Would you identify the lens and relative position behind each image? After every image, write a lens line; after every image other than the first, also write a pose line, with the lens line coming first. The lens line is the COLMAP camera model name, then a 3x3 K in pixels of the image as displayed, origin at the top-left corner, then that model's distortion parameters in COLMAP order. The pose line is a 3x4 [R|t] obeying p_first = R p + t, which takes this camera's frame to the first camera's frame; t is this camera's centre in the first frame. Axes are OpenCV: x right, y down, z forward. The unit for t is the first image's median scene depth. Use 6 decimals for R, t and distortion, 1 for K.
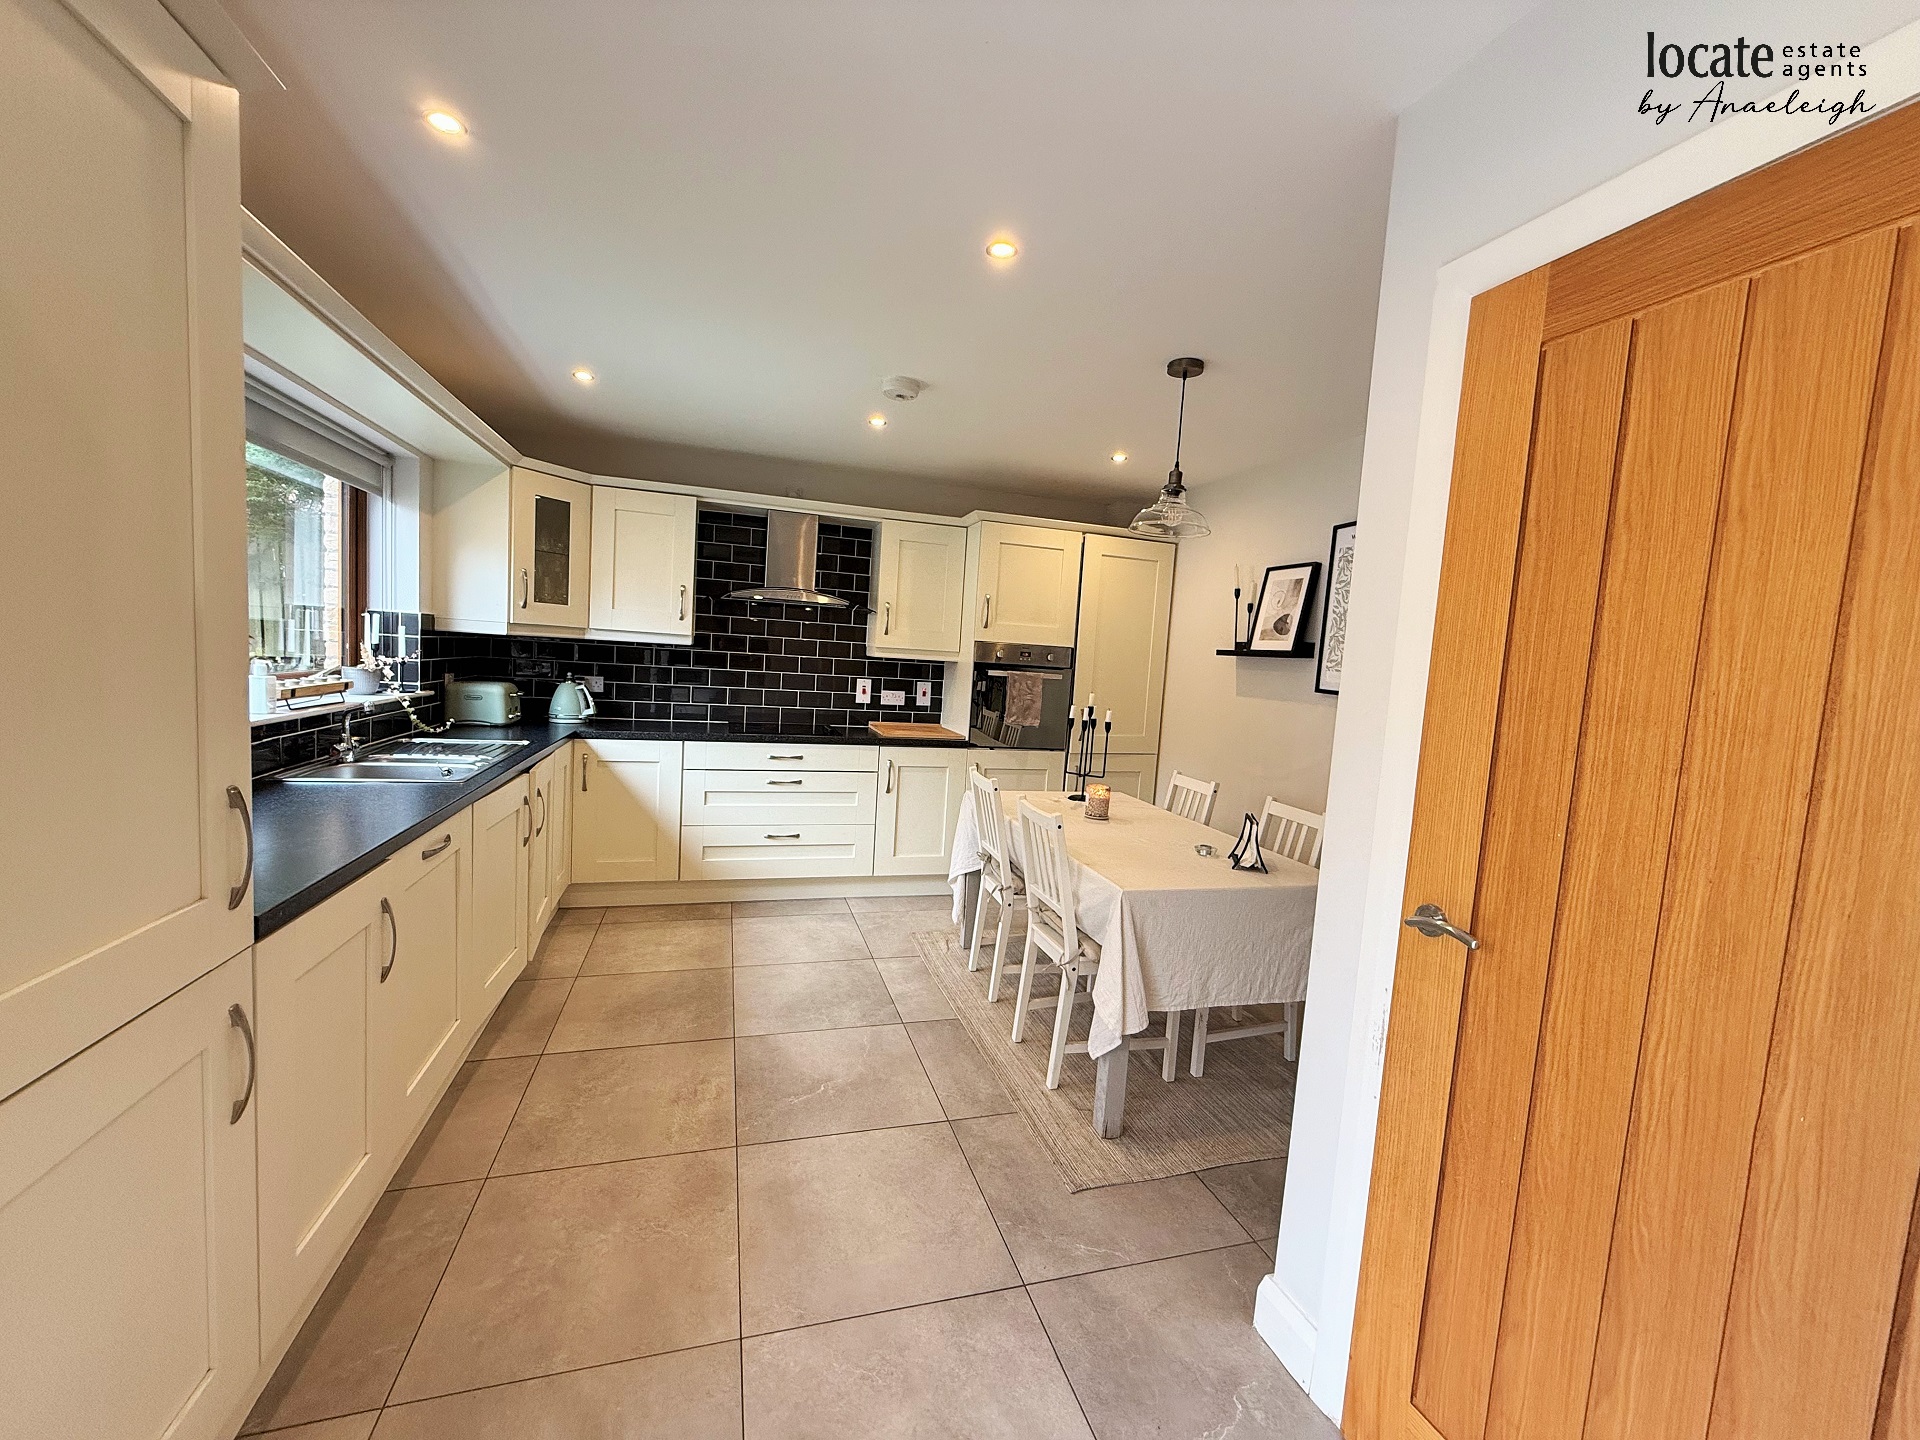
lens RADIAL K [[763.0, 0, 954.3], [0, 763.0, 721.2], [0, 0, 1]] dist [0.000514, -0.000217]
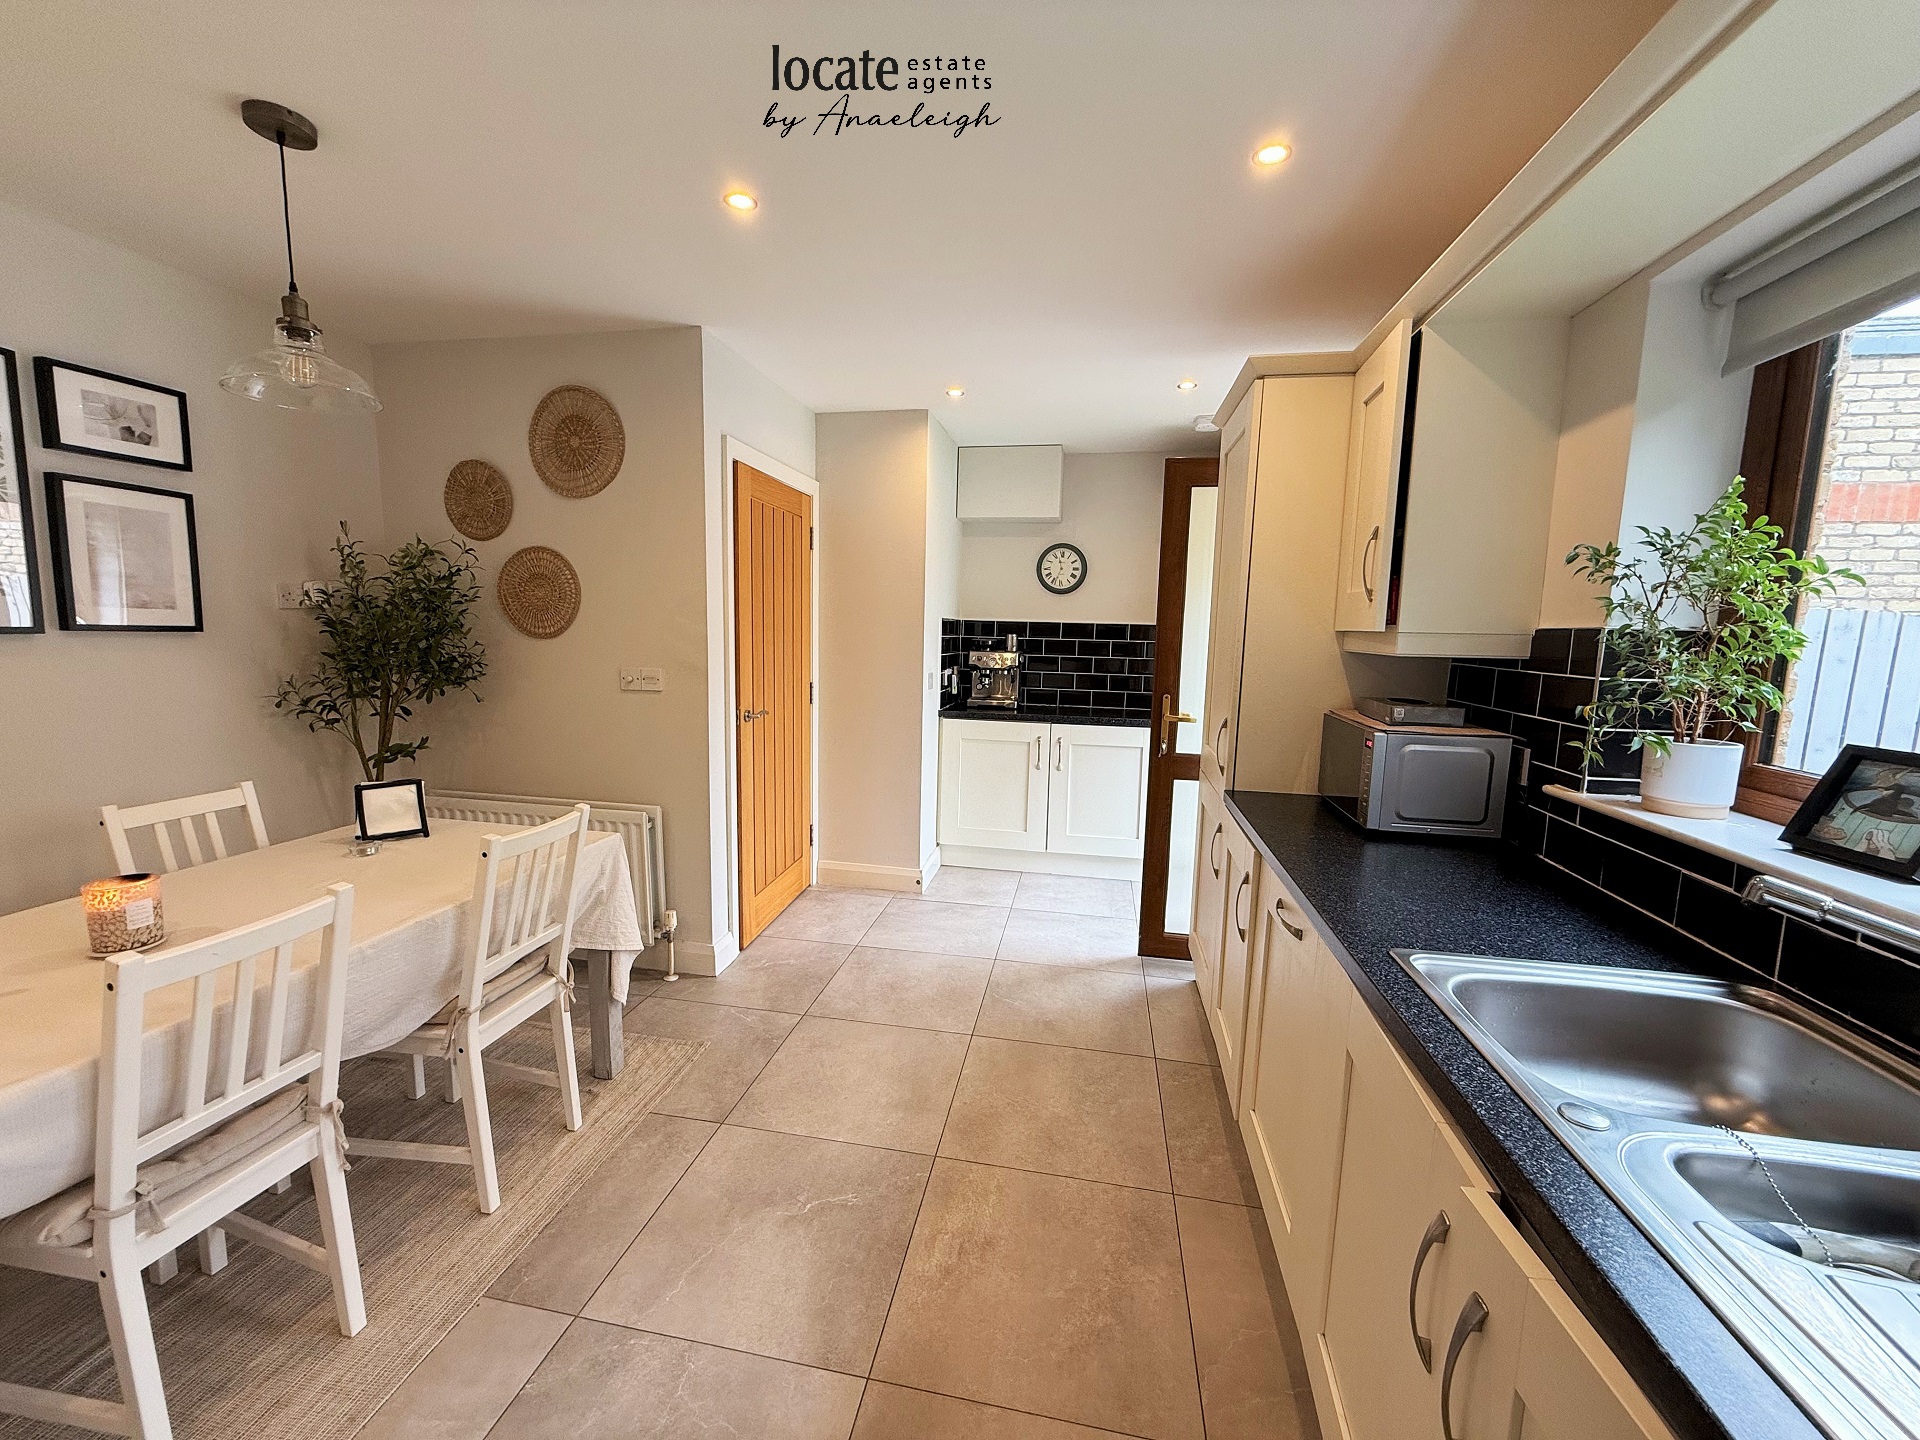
lens RADIAL K [[763.0, 0, 954.3], [0, 763.0, 721.2], [0, 0, 1]] dist [0.000514, -0.000217]
pose [[-0.886037, -0.141307, 0.441555, -0.481544], [-0.039656, 0.972028, 0.231494, -0.145788], [-0.461916, 0.187601, -0.866856, 1.267694]]
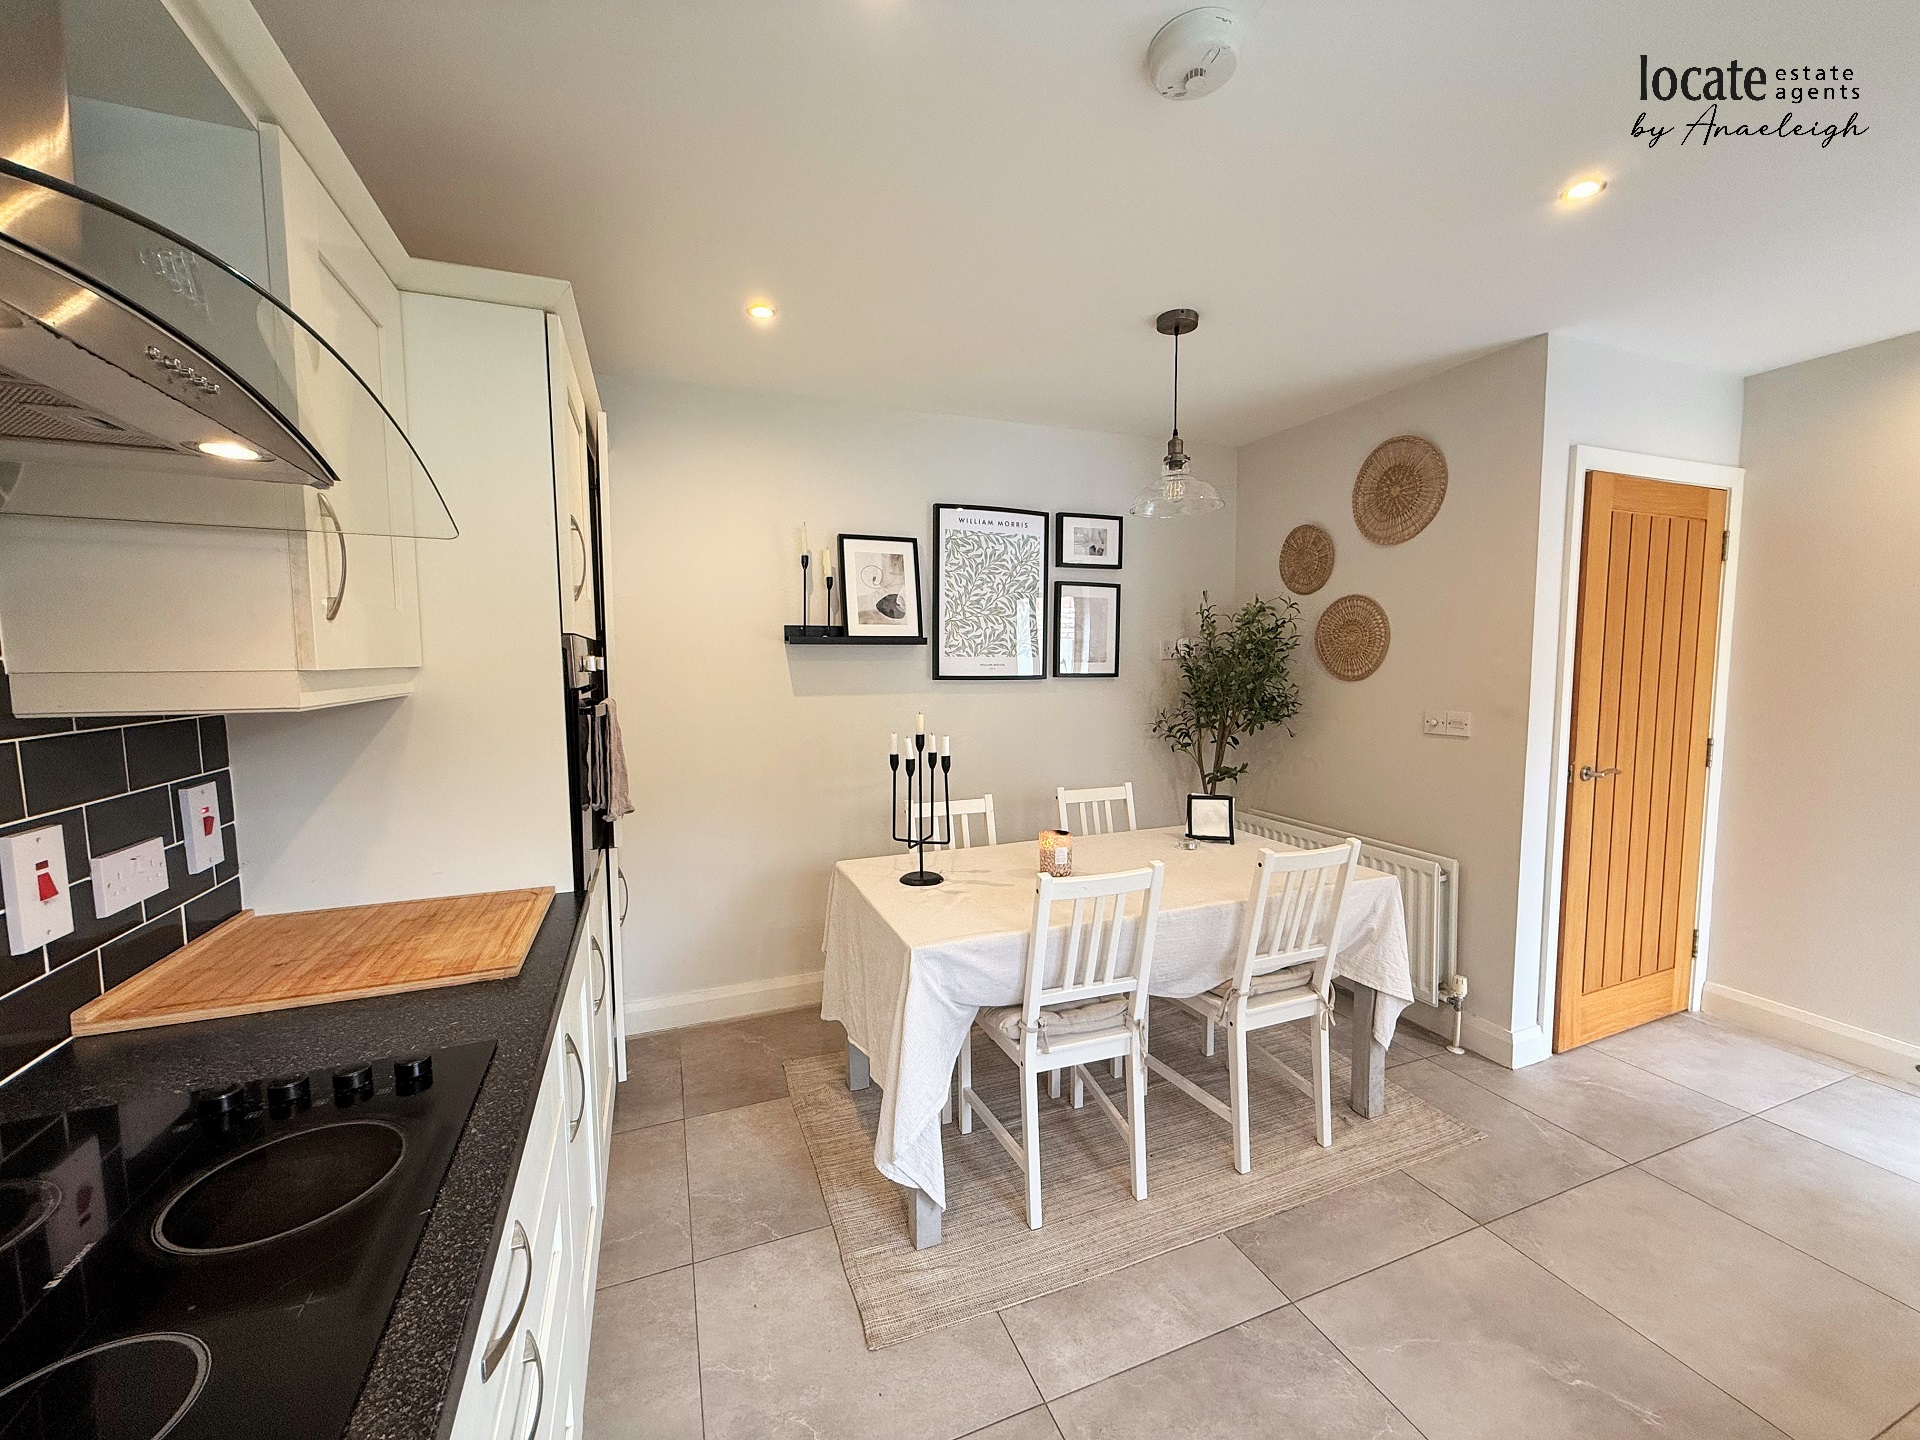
lens RADIAL K [[760.8, 0, 950.1], [0, 760.8, 720.2], [0, 0, 1]] dist [-0.001301, -0.000259]
pose [[-0.079316, -0.143993, 0.986395, -0.556898], [0.090276, 0.984409, 0.150962, -0.154887], [-0.992753, 0.101022, -0.065080, 1.256578]]
